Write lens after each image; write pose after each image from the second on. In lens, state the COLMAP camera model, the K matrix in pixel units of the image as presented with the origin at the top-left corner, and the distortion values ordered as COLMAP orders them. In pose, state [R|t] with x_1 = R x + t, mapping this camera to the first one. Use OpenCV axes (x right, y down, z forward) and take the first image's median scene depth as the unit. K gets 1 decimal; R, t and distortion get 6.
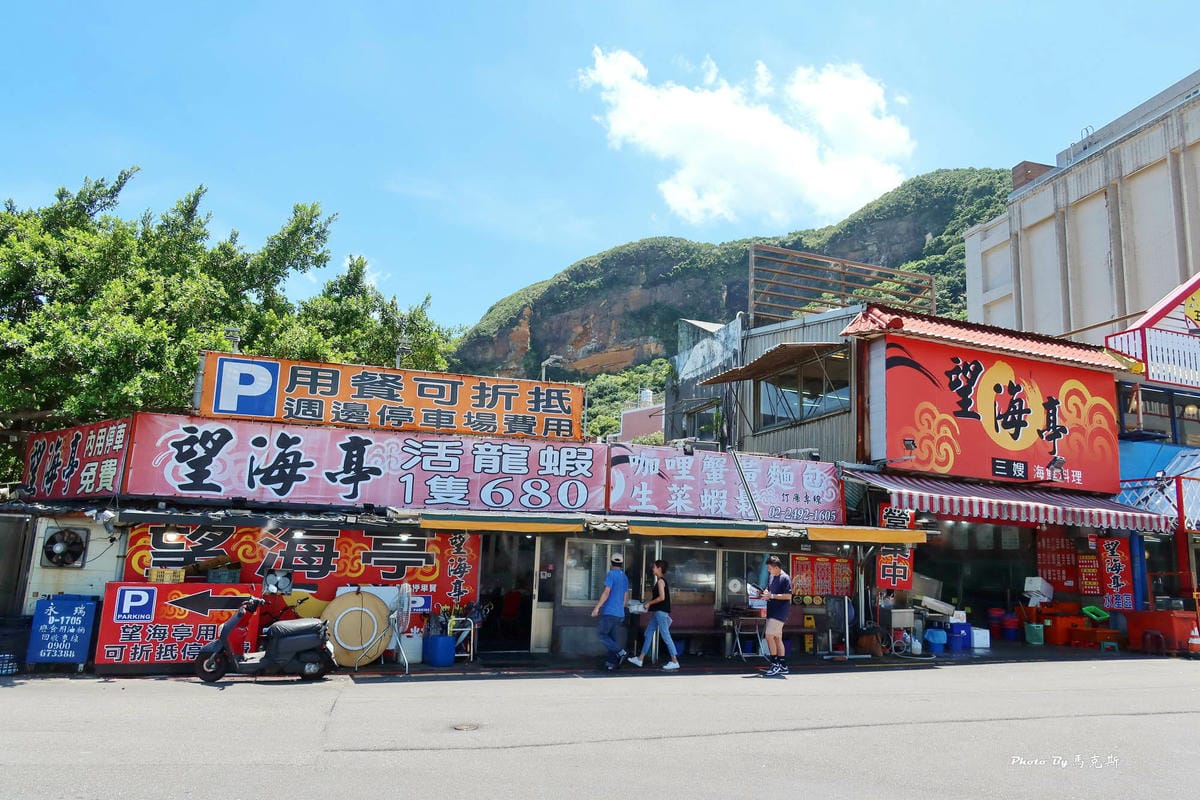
lens RADIAL K [[824.1, 0, 598.0], [0, 824.1, 398.7], [0, 0, 1]] dist [-0.006571, 0.002443]
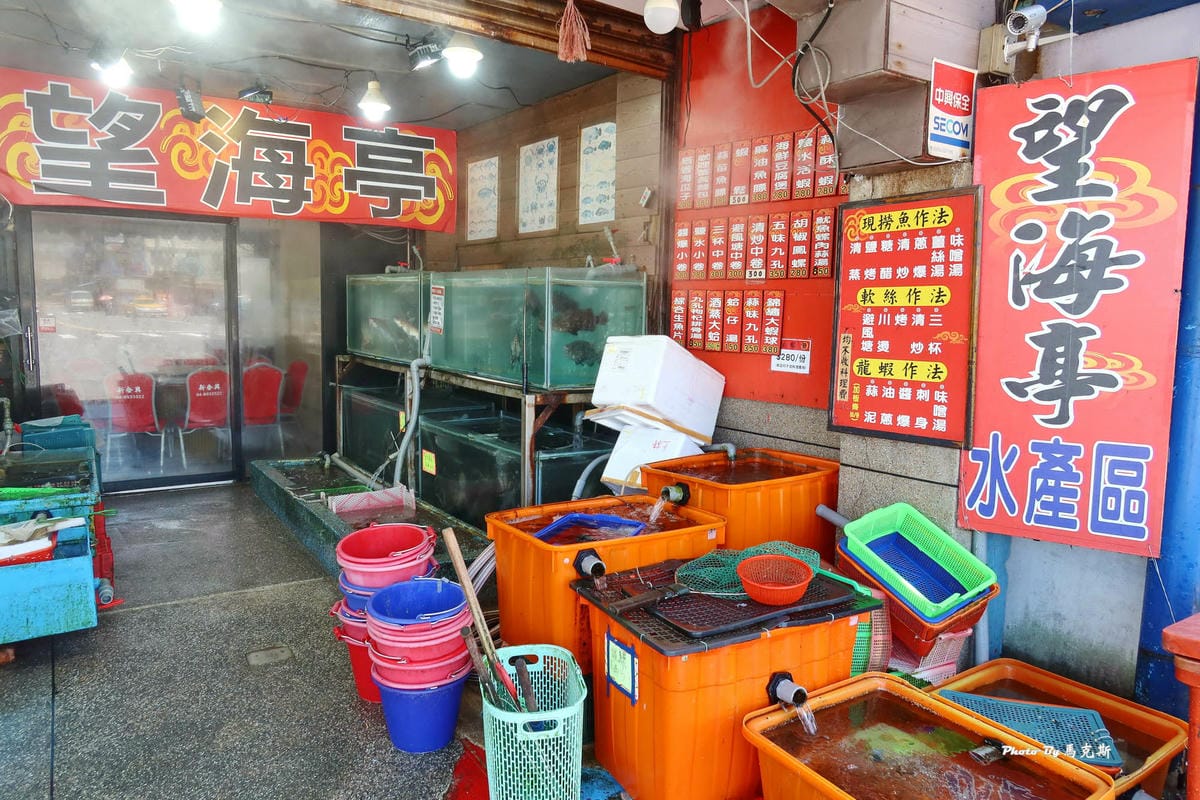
lens RADIAL K [[824.1, 0, 603.9], [0, 824.1, 391.9], [0, 0, 1]] dist [-0.006571, 0.002443]
pose [[0.962730, -0.064110, 0.262755, 0.520259], [-0.019074, 0.952988, 0.302408, 0.187867], [-0.269790, -0.296149, 0.916247, 0.903886]]
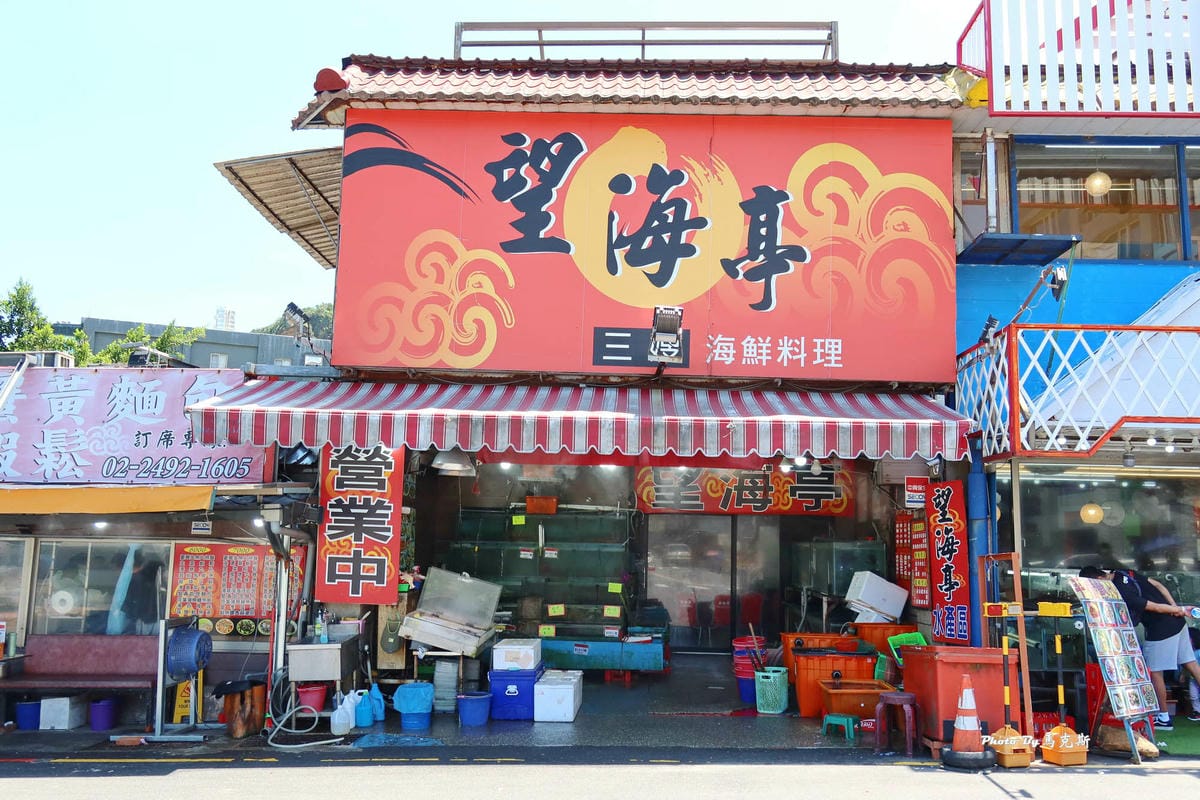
lens RADIAL K [[1026.2, 0, 601.2], [0, 1026.2, 400.9], [0, 0, 1]] dist [-0.014974, -0.000327]
pose [[0.934052, -0.084008, -0.347116, 0.673211], [0.096850, 0.995102, 0.019781, 0.100417], [0.343754, -0.052095, 0.937614, 0.430263]]
